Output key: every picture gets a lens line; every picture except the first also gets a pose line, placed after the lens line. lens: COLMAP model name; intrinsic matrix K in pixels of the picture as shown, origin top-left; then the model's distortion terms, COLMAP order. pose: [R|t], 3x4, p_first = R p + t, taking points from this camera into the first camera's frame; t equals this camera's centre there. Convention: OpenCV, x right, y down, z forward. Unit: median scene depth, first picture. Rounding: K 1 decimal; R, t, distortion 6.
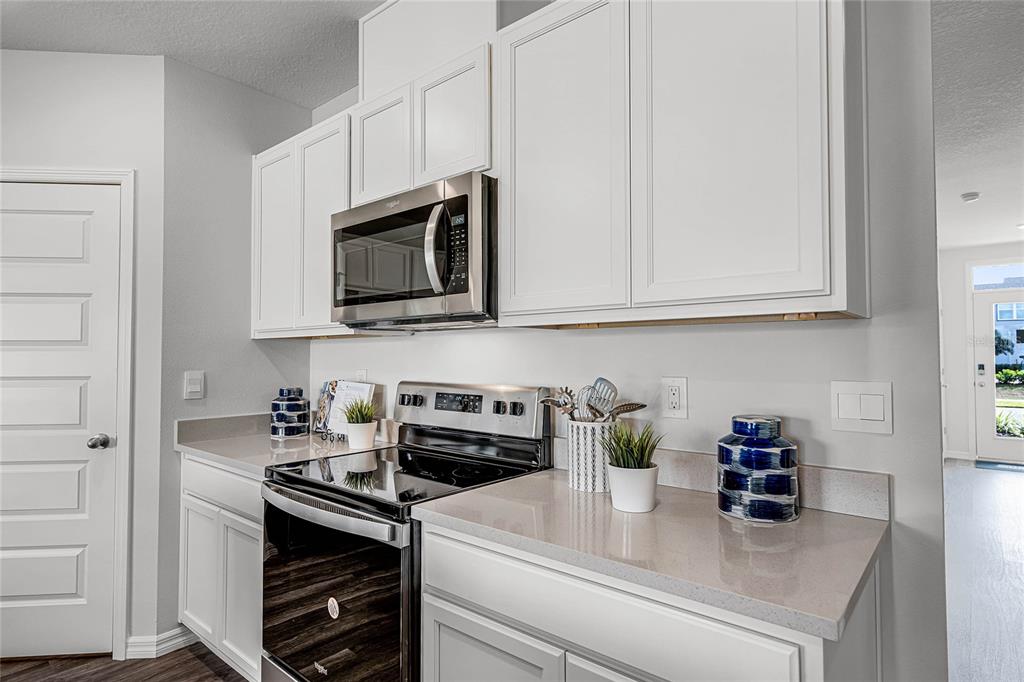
lens RADIAL K [[533.3, 0, 513.8], [0, 533.3, 338.9], [0, 0, 1]] dist [0.013148, -0.002862]
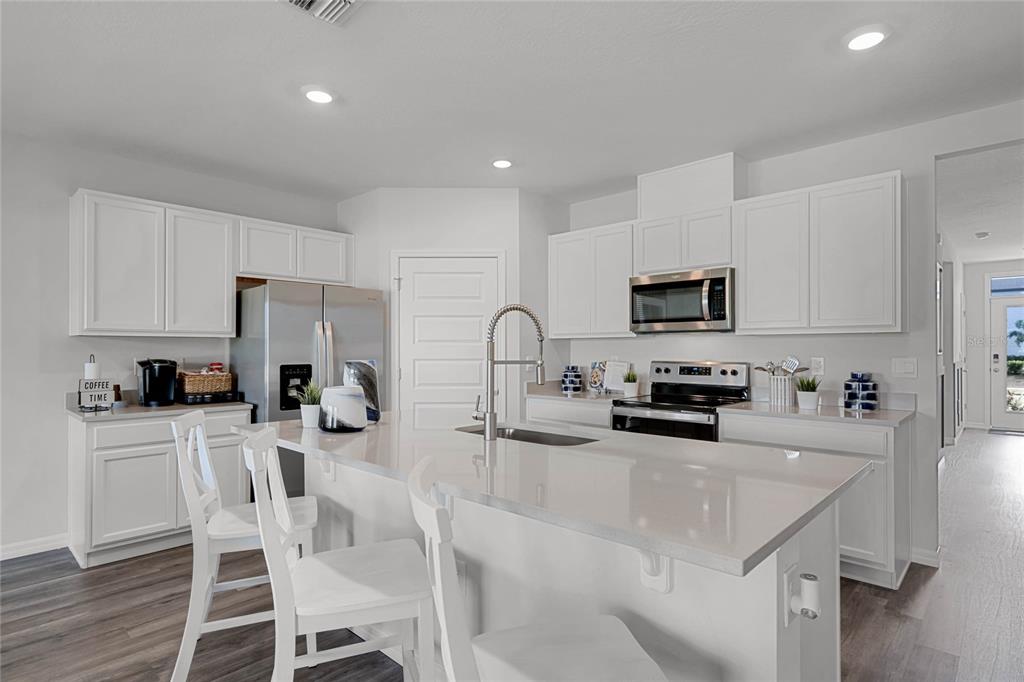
lens RADIAL K [[533.3, 0, 506.9], [0, 533.3, 346.2], [0, 0, 1]] dist [0.013148, -0.002862]
pose [[0.998739, -0.000577, -0.050206, -0.872735], [0.001982, 0.999608, 0.027939, -0.039219], [0.050171, -0.028004, 0.998348, -1.286262]]
